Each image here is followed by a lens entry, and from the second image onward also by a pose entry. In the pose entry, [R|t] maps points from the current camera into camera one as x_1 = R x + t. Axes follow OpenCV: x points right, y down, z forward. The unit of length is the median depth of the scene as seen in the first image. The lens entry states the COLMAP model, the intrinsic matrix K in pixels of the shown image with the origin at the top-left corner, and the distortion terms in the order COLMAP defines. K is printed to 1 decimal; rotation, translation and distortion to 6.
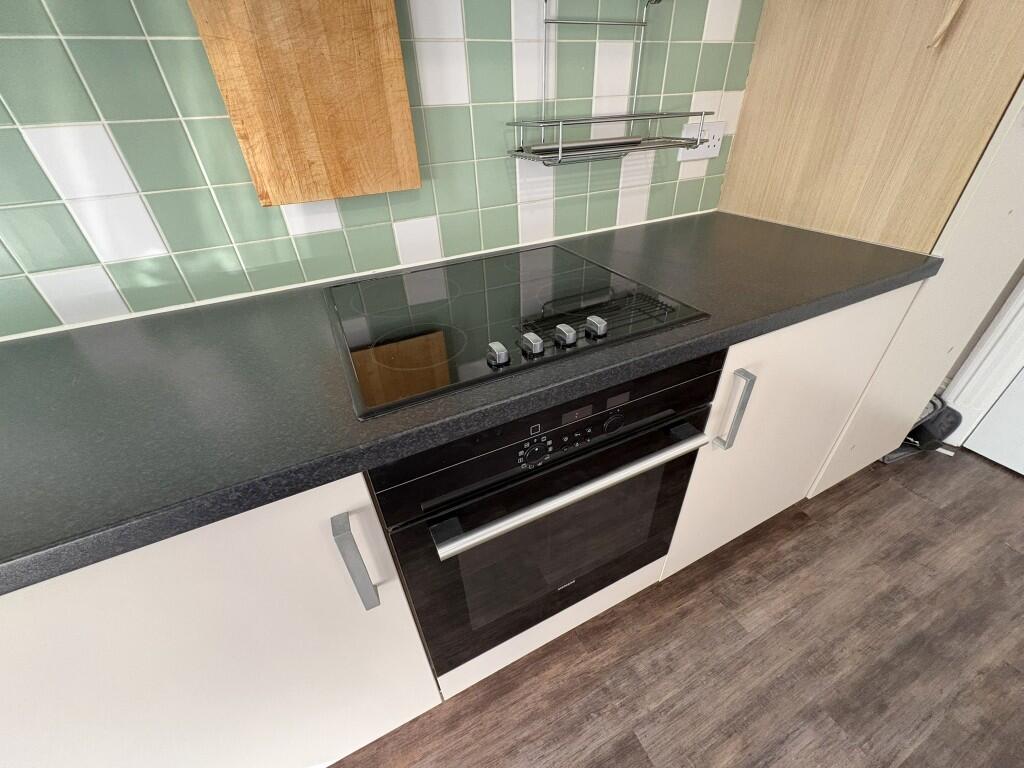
lens RADIAL K [[408.7, 0, 512.5], [0, 408.7, 386.5], [0, 0, 1]] dist [-0.000391, 0.000681]
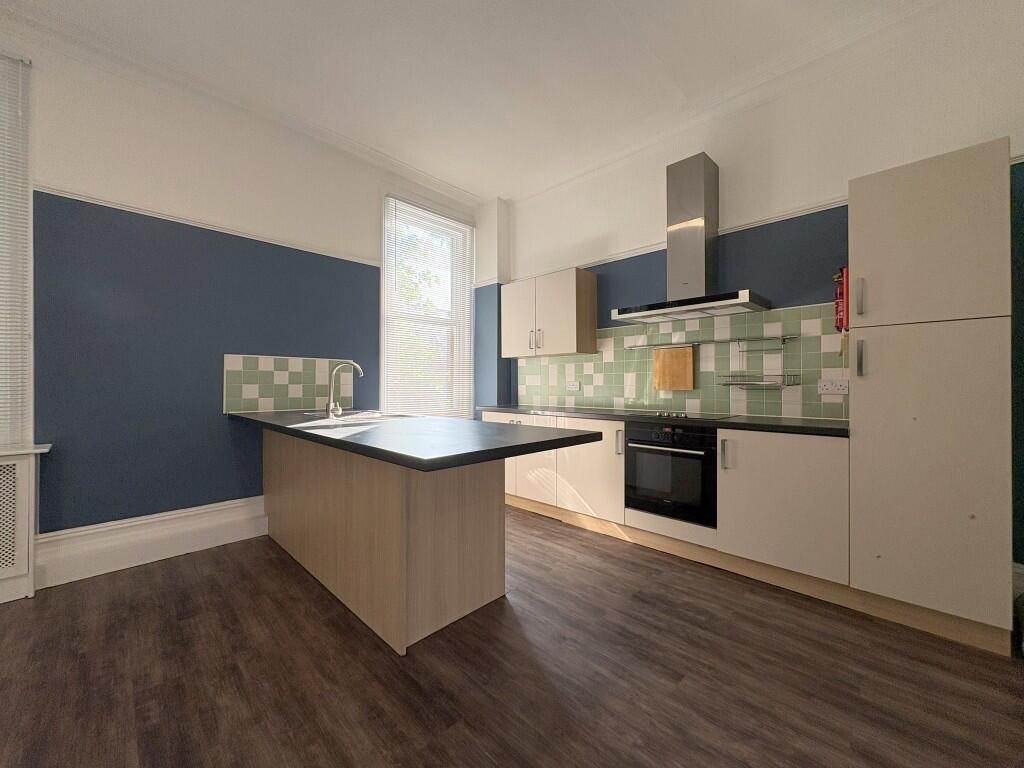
lens RADIAL K [[408.7, 0, 513.9], [0, 408.7, 385.8], [0, 0, 1]] dist [-0.000391, 0.000681]
pose [[0.339381, 0.048735, -0.939386, 2.080195], [-0.541377, 0.826798, -0.152695, 0.694675], [0.769241, 0.560383, 0.306984, -1.050402]]
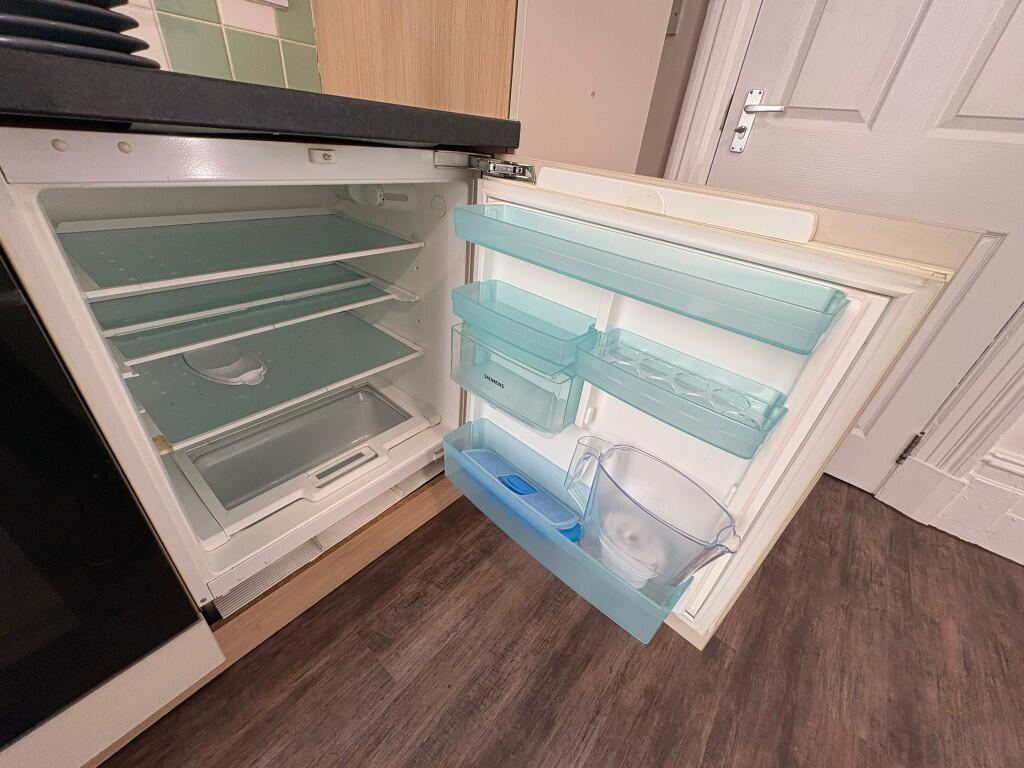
lens RADIAL K [[408.7, 0, 509.2], [0, 408.7, 387.6], [0, 0, 1]] dist [-0.000391, 0.000681]
pose [[0.898604, -0.114873, 0.423457, 0.536257], [0.126994, 0.991903, -0.000412, 0.142228], [-0.419981, 0.054146, 0.905916, 0.285007]]
